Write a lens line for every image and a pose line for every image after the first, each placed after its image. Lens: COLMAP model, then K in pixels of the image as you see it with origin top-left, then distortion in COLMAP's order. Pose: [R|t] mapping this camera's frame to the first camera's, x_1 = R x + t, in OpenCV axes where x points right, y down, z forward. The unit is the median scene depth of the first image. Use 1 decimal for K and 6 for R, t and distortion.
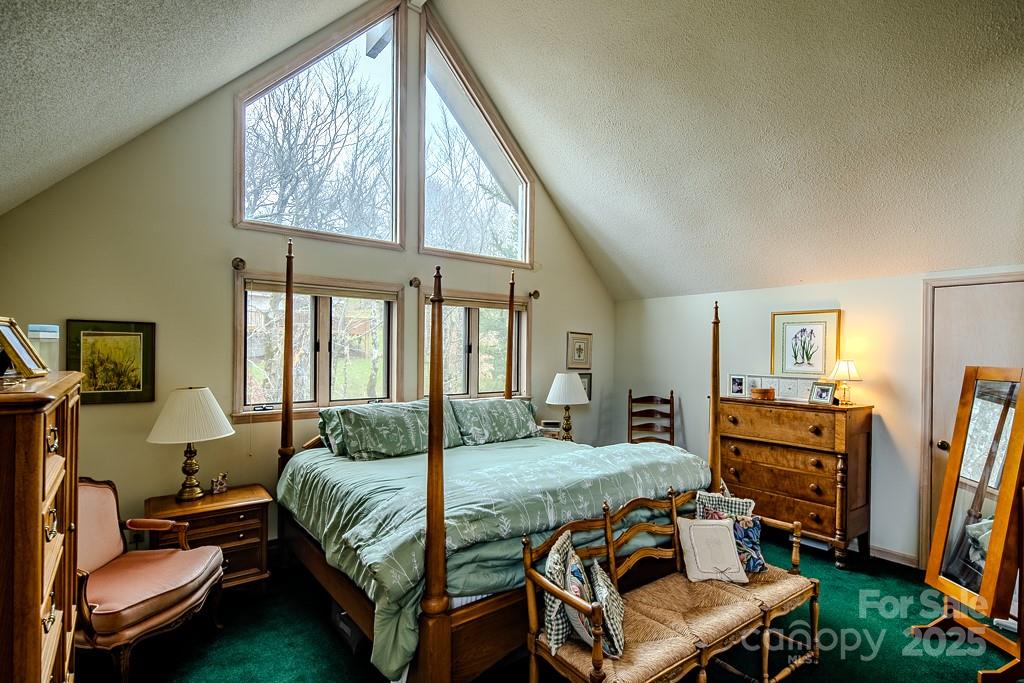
lens RADIAL K [[510.1, 0, 512.0], [0, 510.1, 341.5], [0, 0, 1]] dist [0.022832, 0.000051]
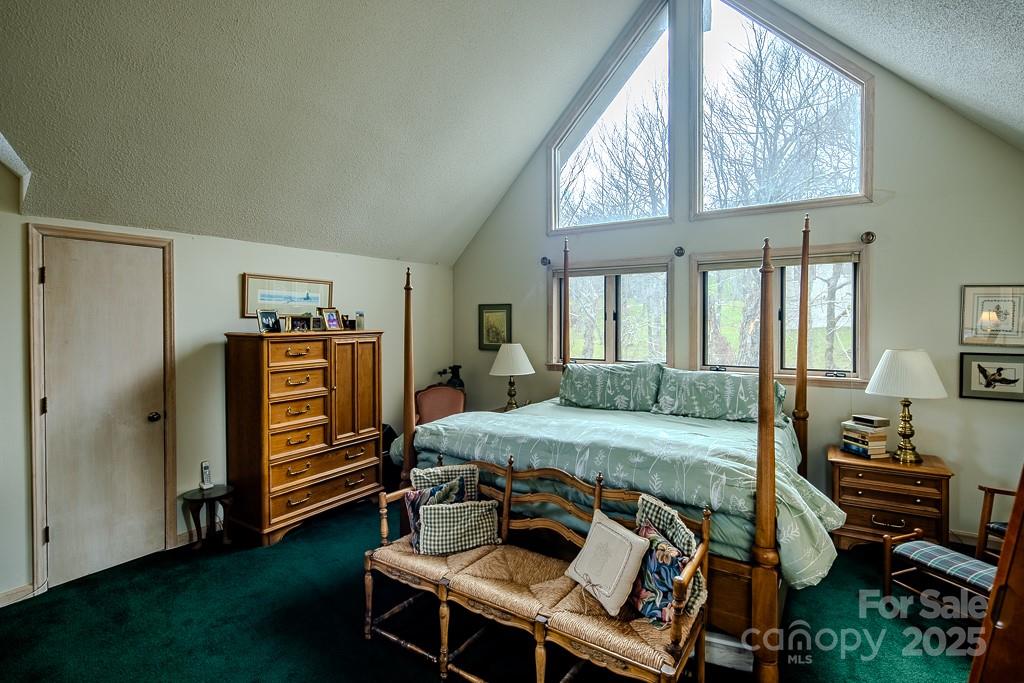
lens RADIAL K [[490.3, 0, 513.3], [0, 490.3, 328.4], [0, 0, 1]] dist [-0.000754, -0.000140]
pose [[0.335519, 0.002028, -0.942031, 0.718120], [0.018396, 0.999793, 0.008704, 0.025570], [0.941854, -0.020249, 0.335412, 0.421236]]
